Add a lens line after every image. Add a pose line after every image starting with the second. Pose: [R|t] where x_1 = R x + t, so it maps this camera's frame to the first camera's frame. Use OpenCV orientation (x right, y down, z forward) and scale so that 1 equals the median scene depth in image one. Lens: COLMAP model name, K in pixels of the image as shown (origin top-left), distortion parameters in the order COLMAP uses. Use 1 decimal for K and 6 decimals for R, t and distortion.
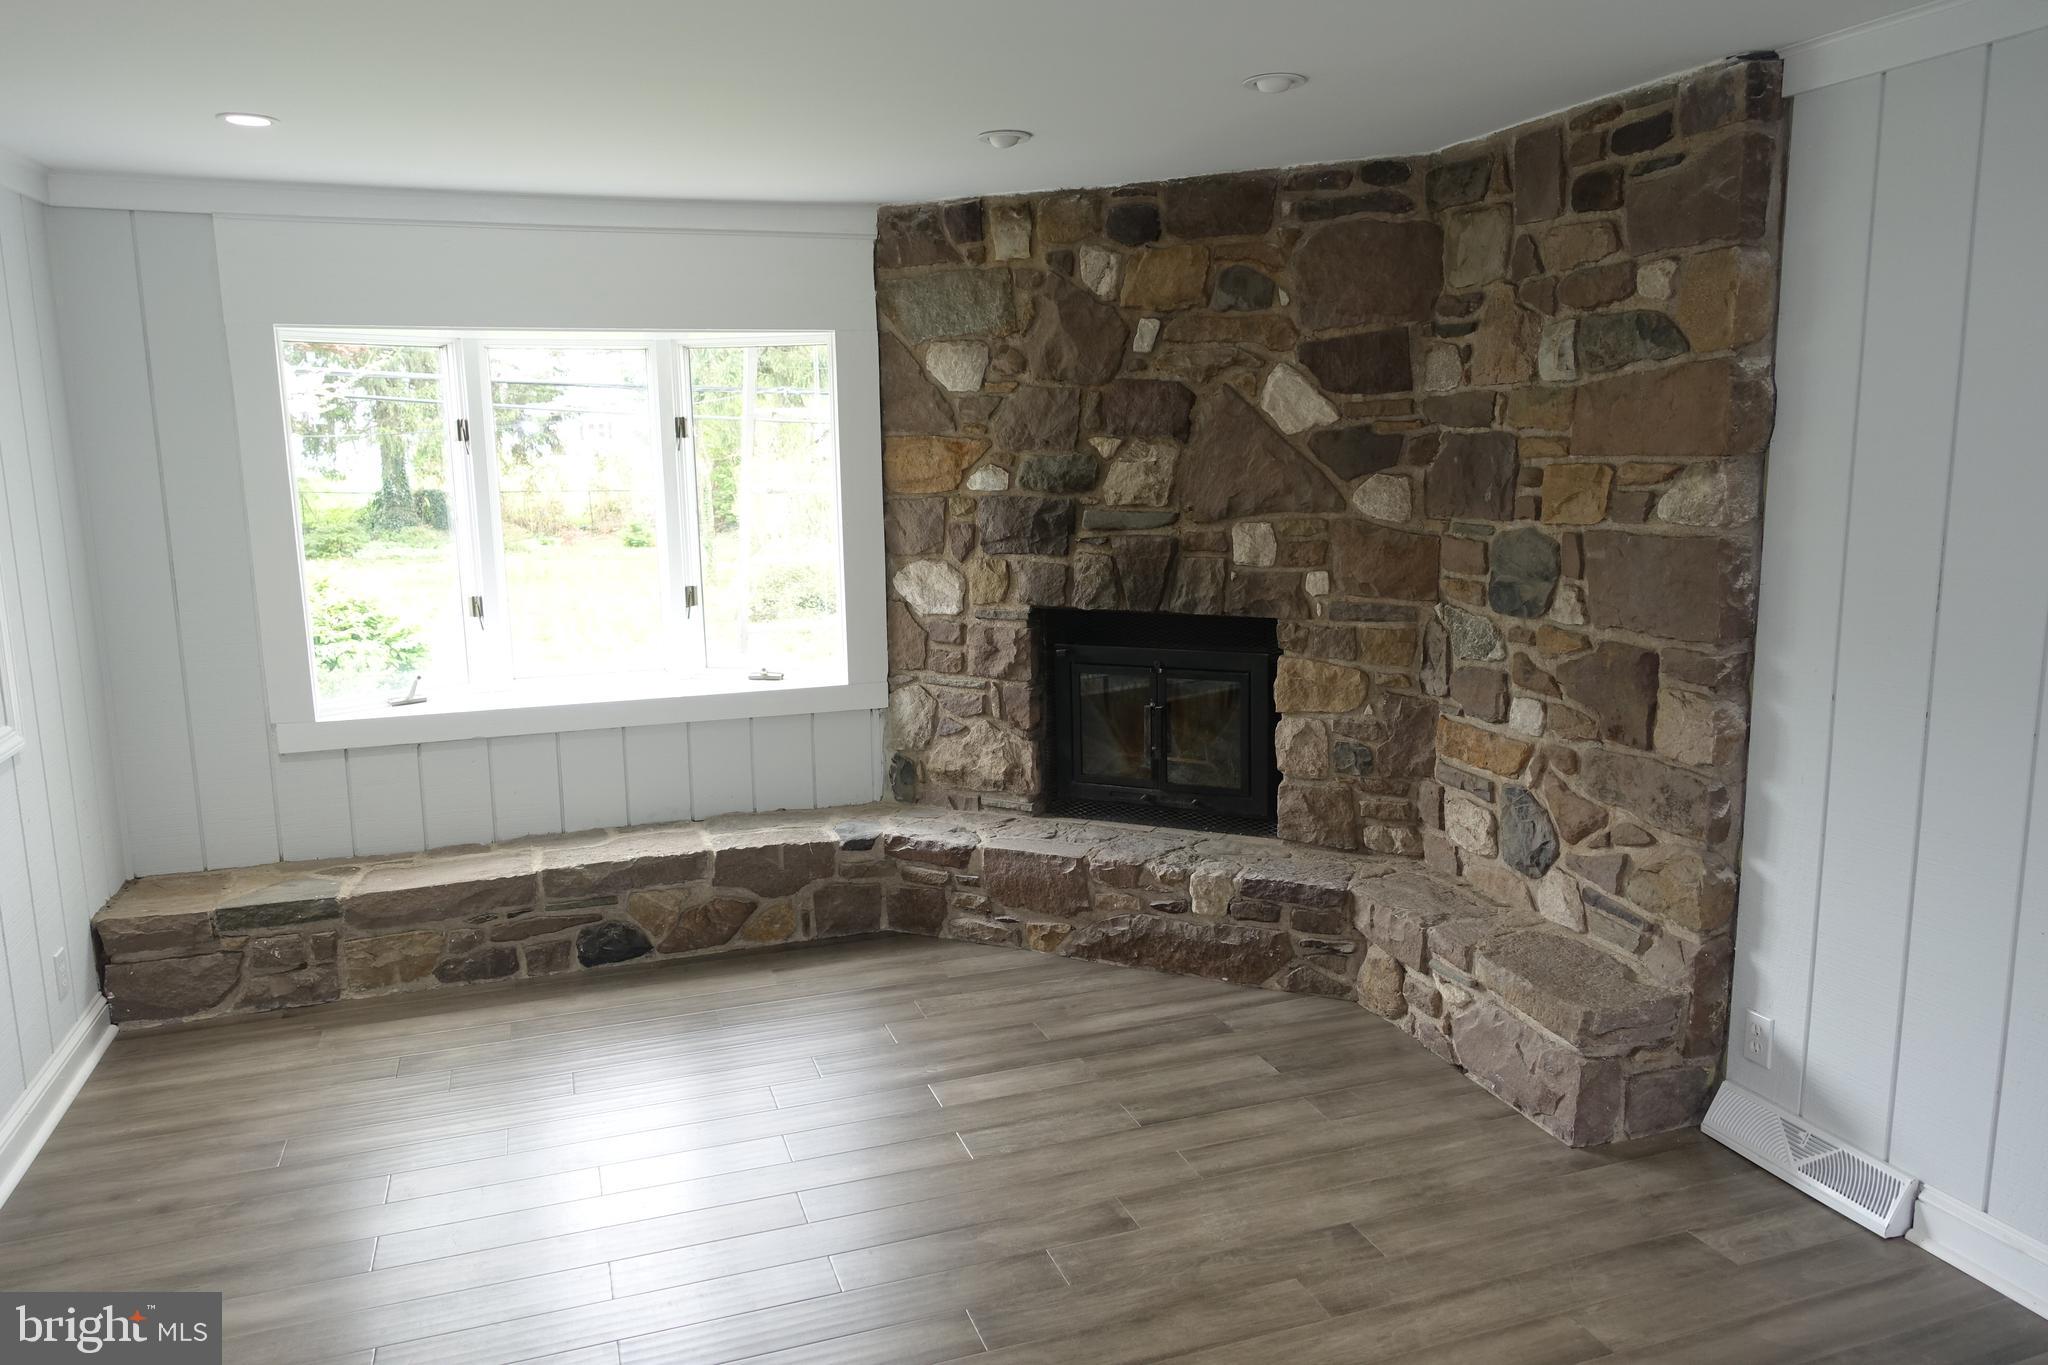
lens RADIAL K [[1416.9, 0, 1021.0], [0, 1416.9, 691.6], [0, 0, 1]] dist [0.006056, -0.000619]
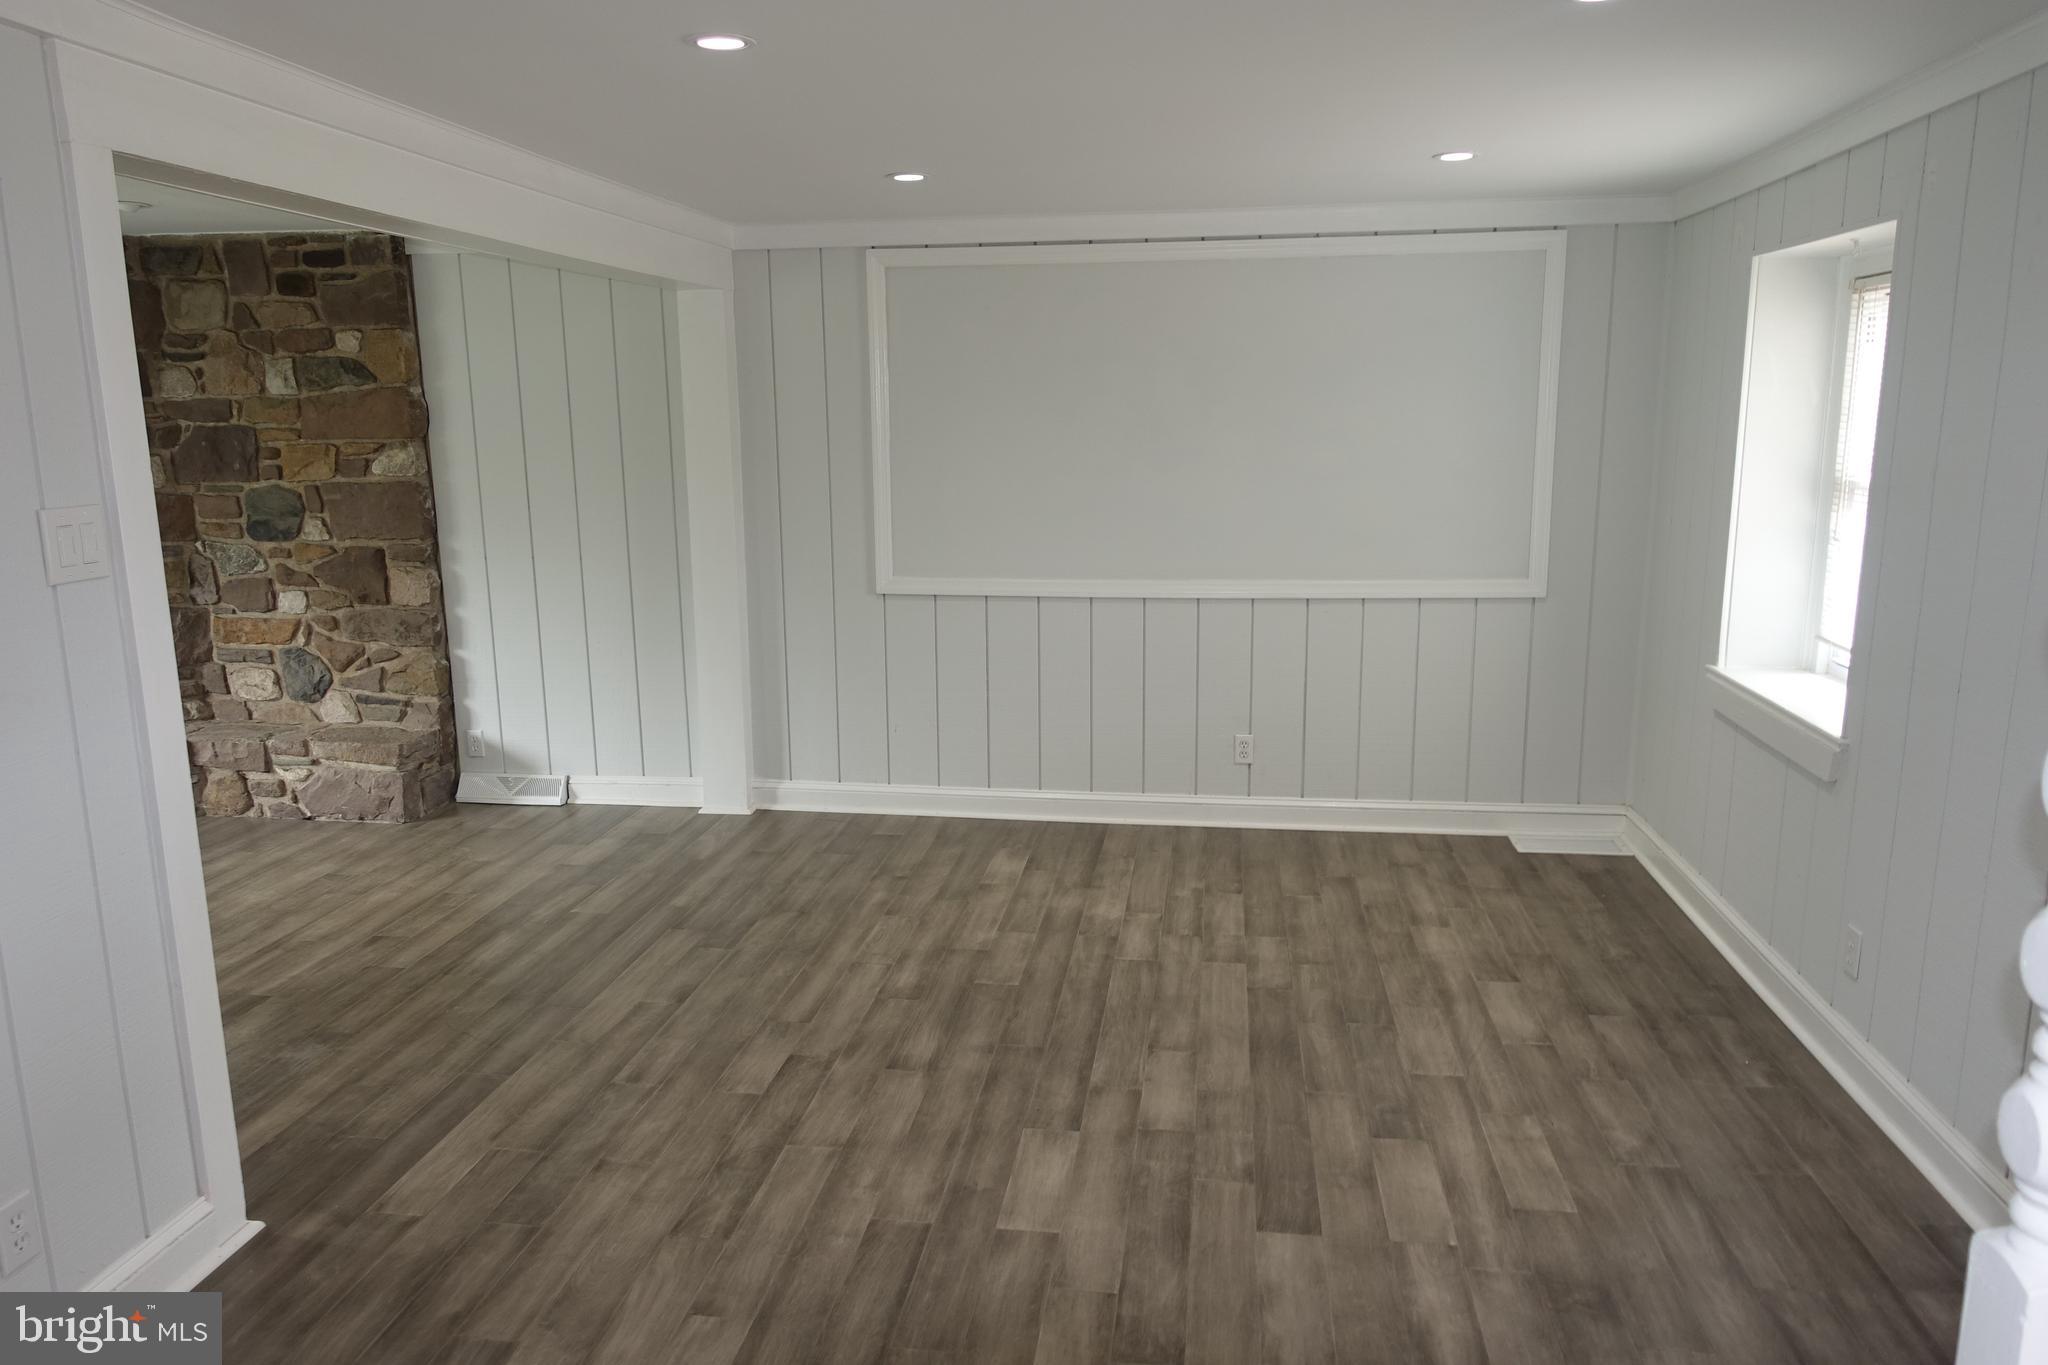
lens RADIAL K [[1416.9, 0, 1021.0], [0, 1416.9, 691.6], [0, 0, 1]] dist [0.006056, -0.000619]
pose [[0.463672, -0.159216, 0.871584, -0.724830], [0.157977, 0.982815, 0.095494, 0.099930], [-0.871810, 0.093412, 0.480856, -0.516303]]
